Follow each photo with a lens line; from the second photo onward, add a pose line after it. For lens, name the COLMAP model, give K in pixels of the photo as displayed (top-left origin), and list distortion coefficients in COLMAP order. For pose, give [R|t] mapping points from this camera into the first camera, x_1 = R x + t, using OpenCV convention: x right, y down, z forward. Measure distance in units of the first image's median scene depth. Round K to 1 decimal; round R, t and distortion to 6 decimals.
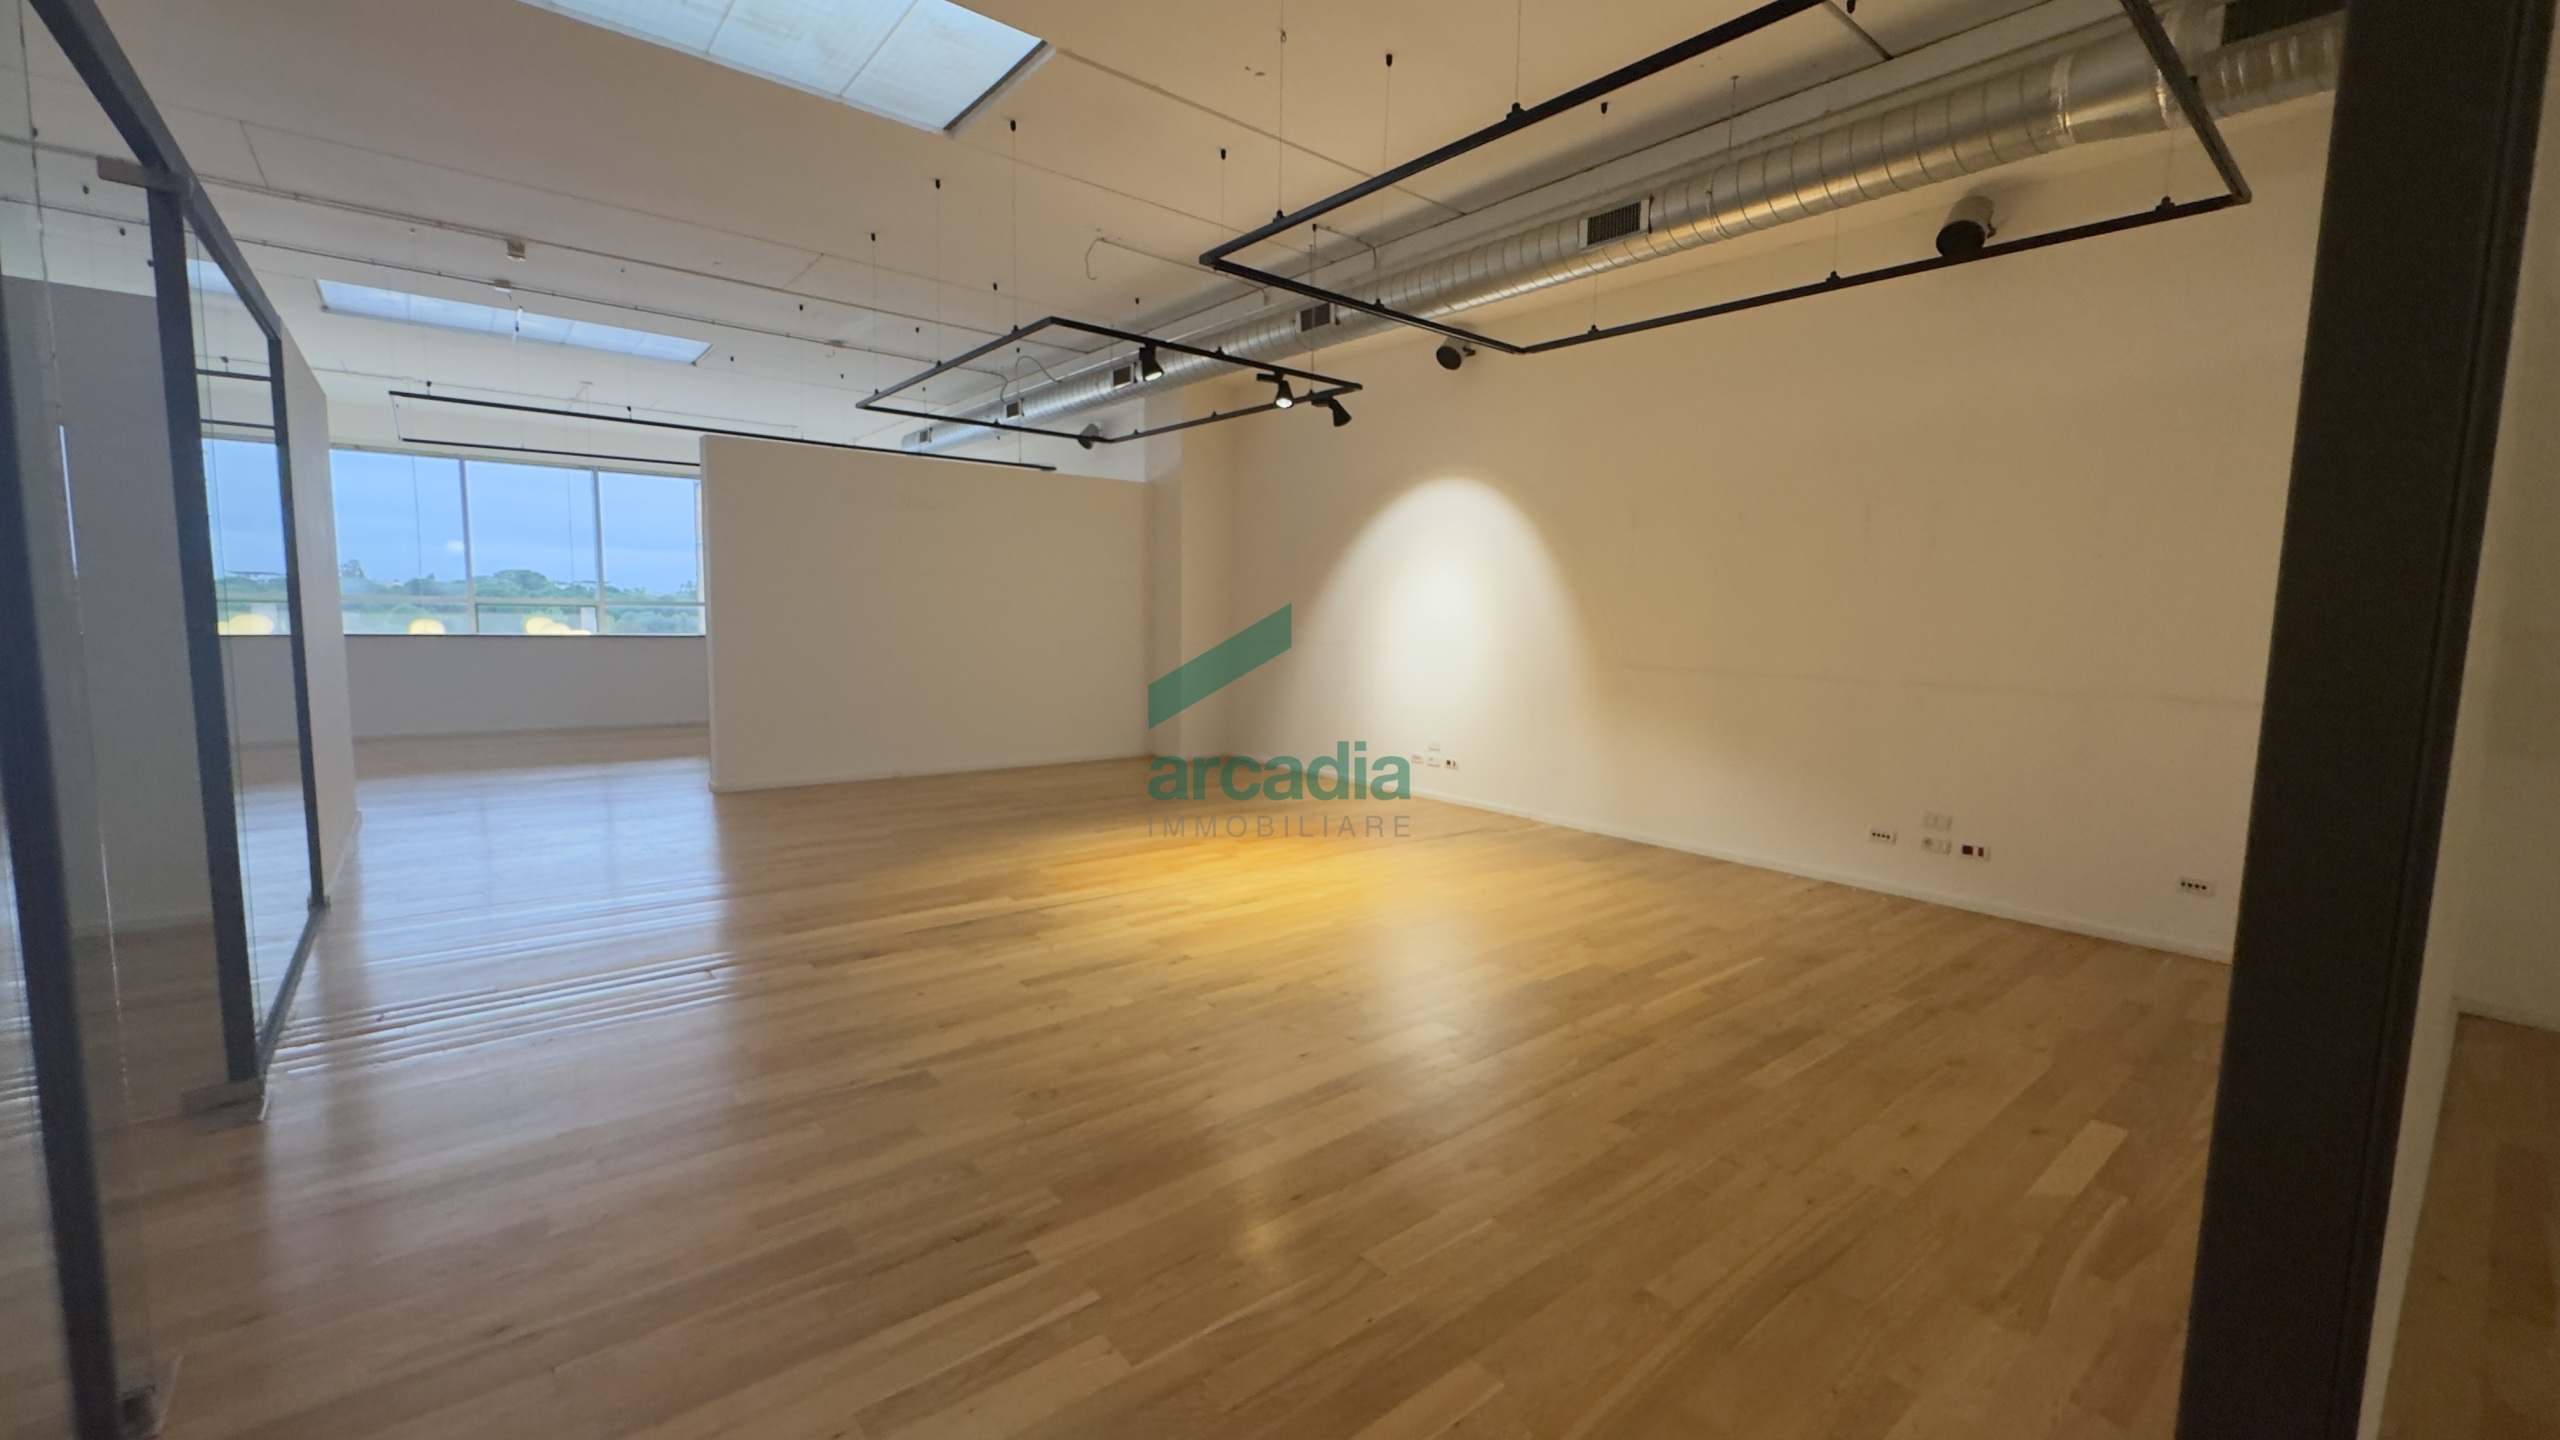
lens RADIAL K [[1014.4, 0, 1267.5], [0, 1014.4, 720.2], [0, 0, 1]] dist [0.001372, 0.000193]
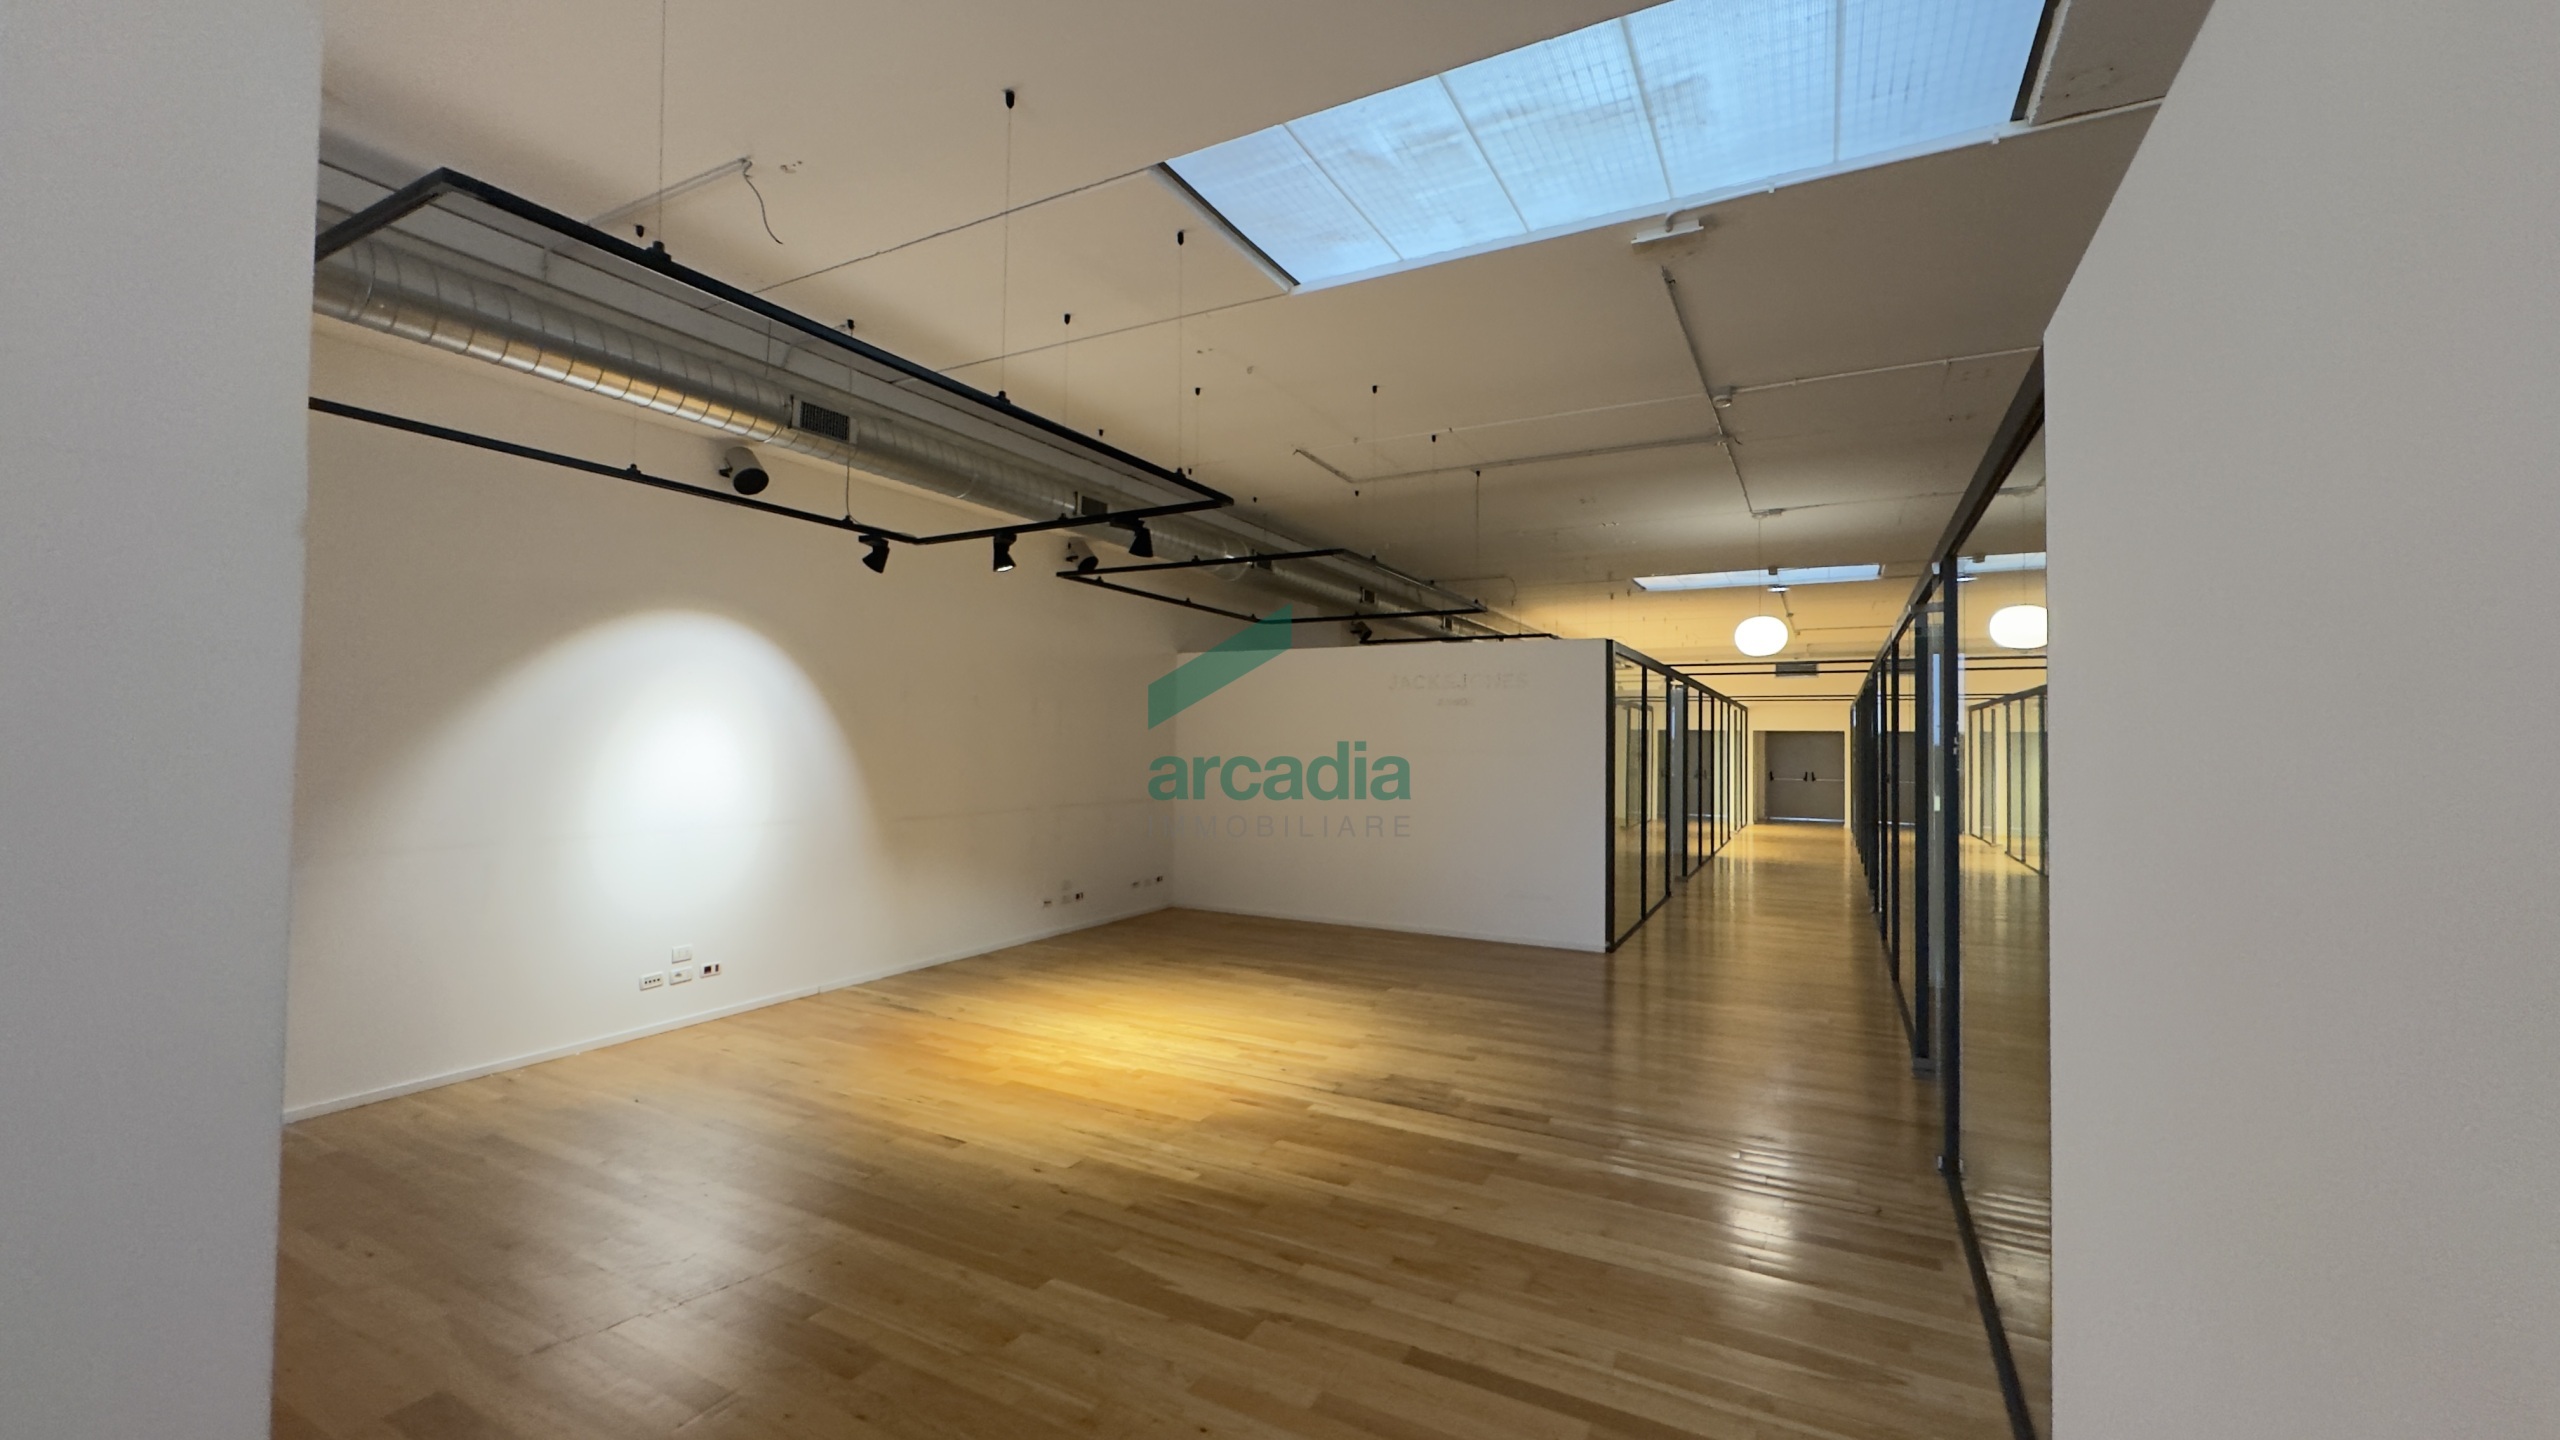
lens RADIAL K [[1014.4, 0, 1267.5], [0, 1014.4, 720.2], [0, 0, 1]] dist [0.001372, 0.000193]
pose [[-0.378723, -0.007953, 0.925476, -1.183426], [0.078829, 0.996052, 0.040818, -0.247806], [-0.922147, 0.088413, -0.376600, 1.427180]]
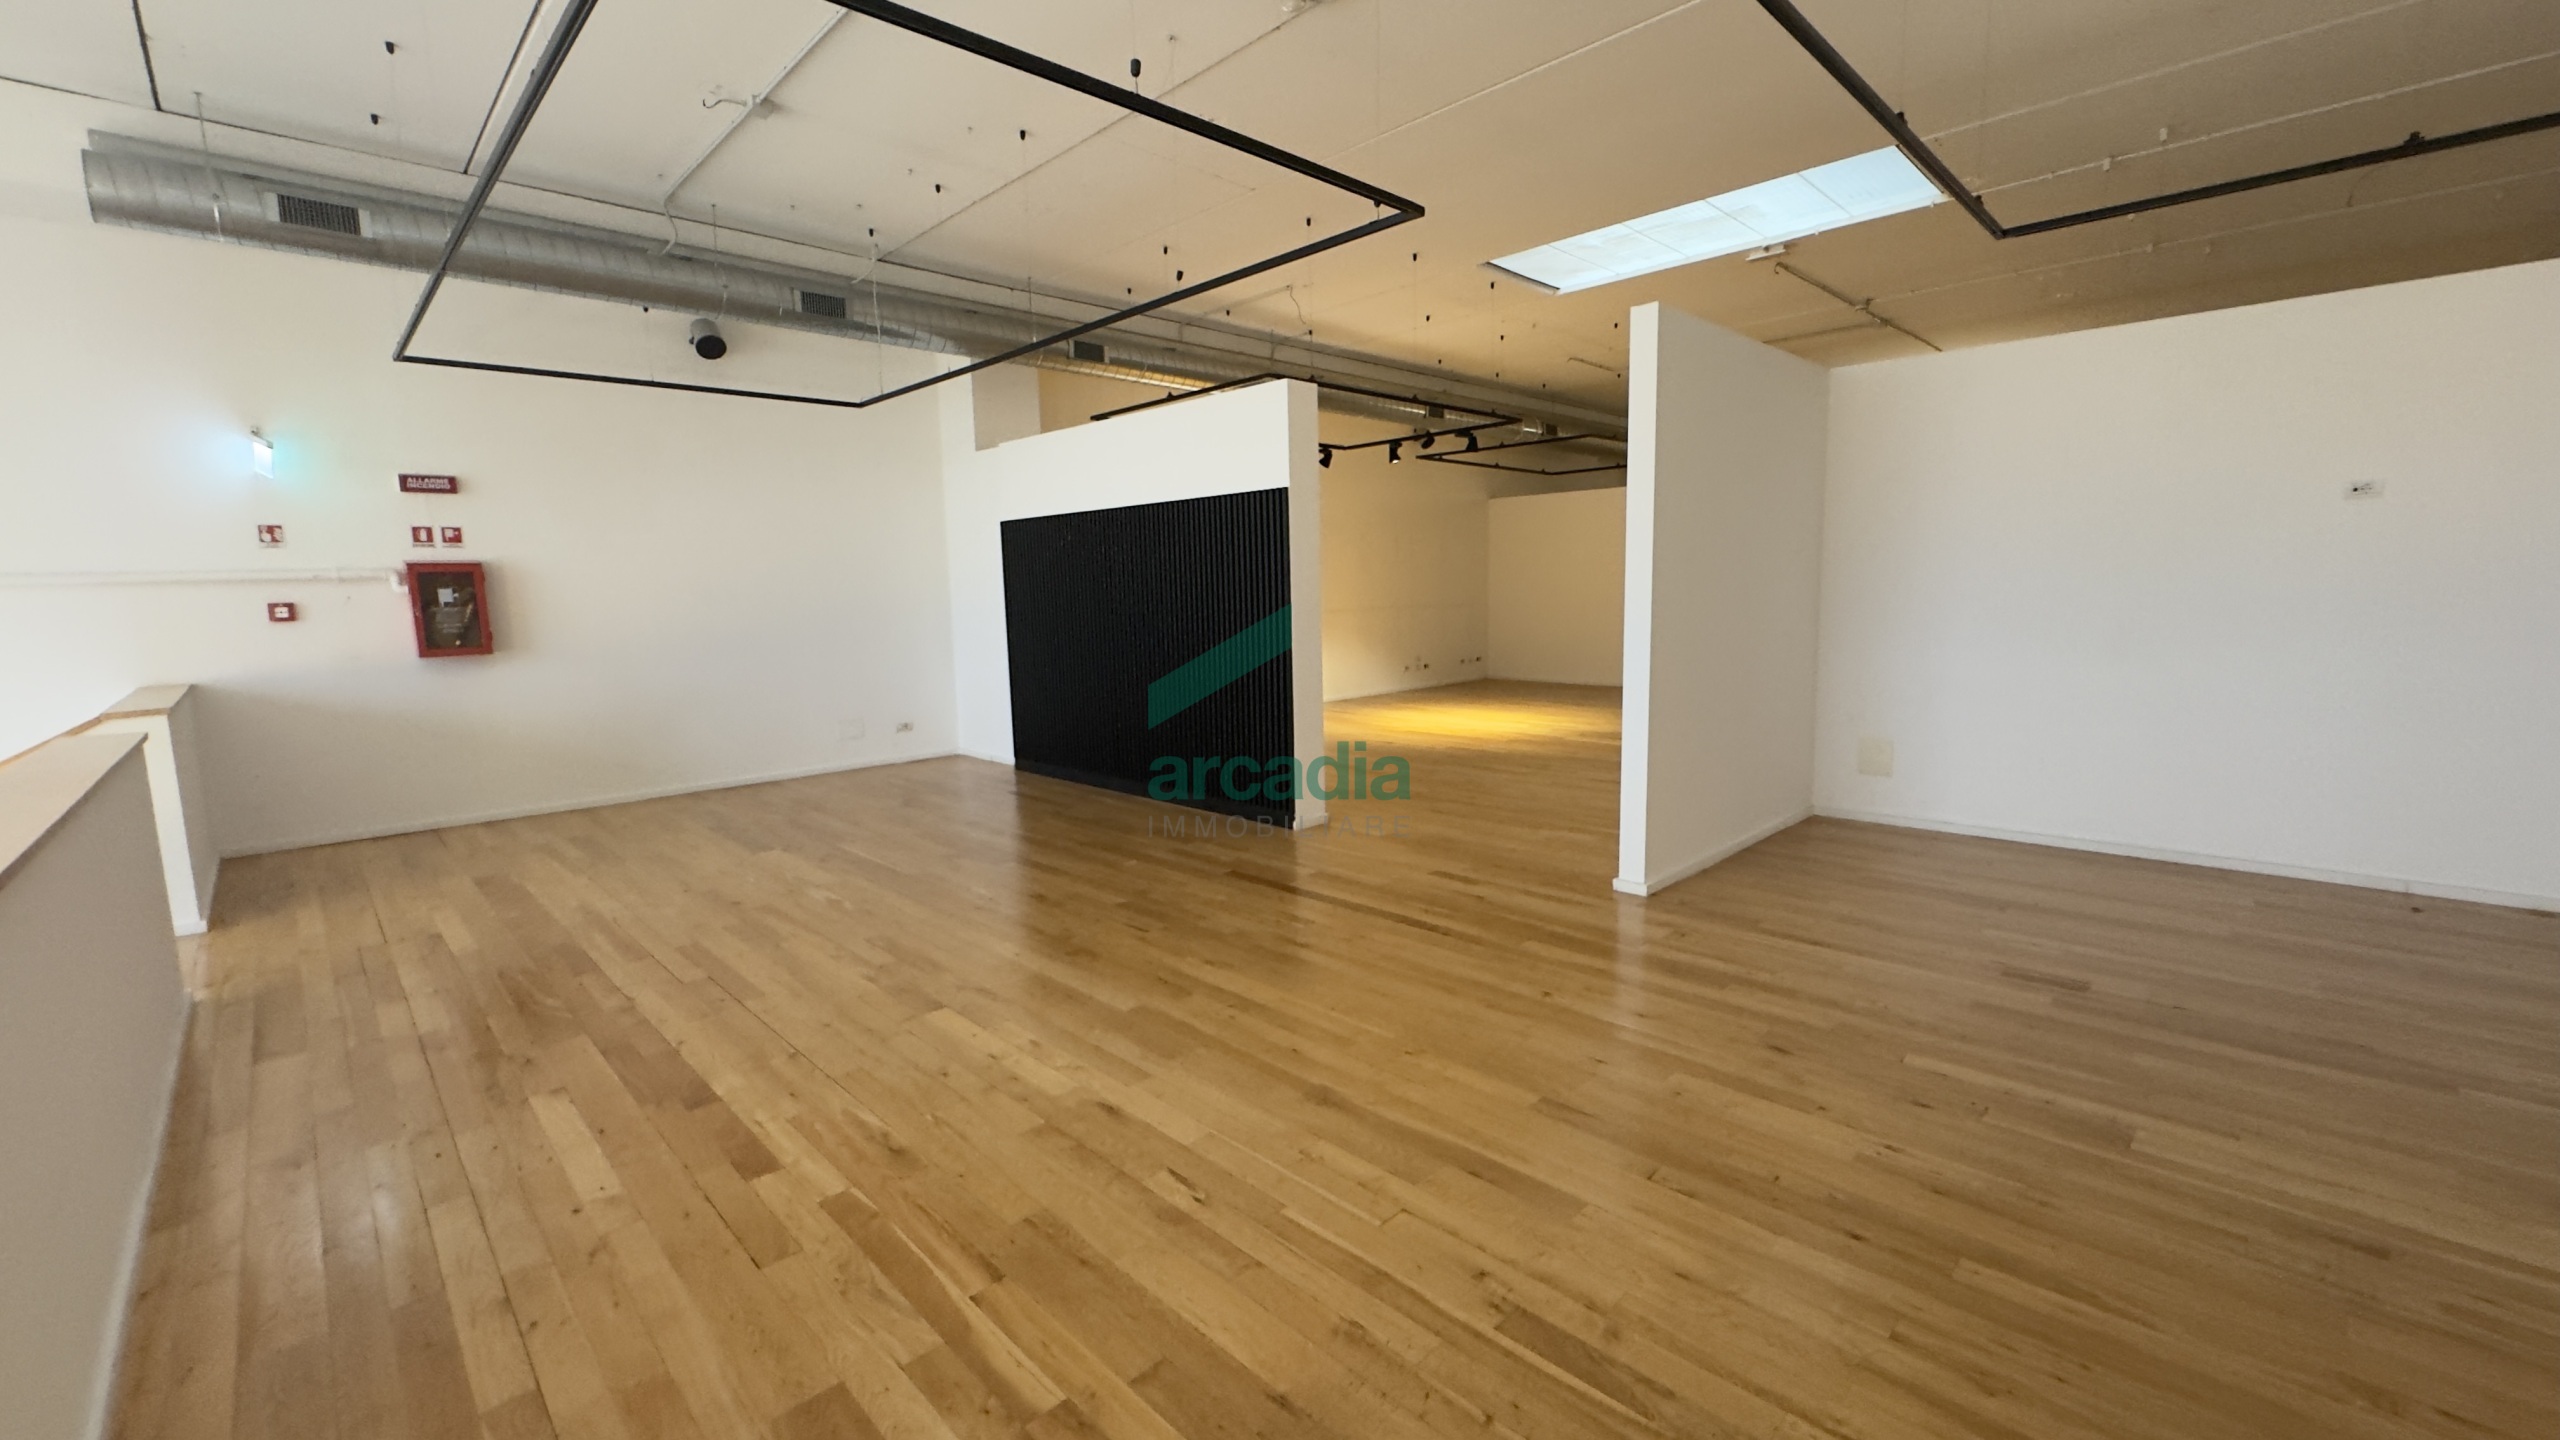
lens RADIAL K [[1014.4, 0, 1267.5], [0, 1014.4, 720.2], [0, 0, 1]] dist [0.001372, 0.000193]
pose [[-0.087933, -0.149496, 0.984844, -2.329575], [0.124302, 0.979300, 0.159753, -0.236902], [-0.988340, 0.136466, -0.067530, 1.792989]]
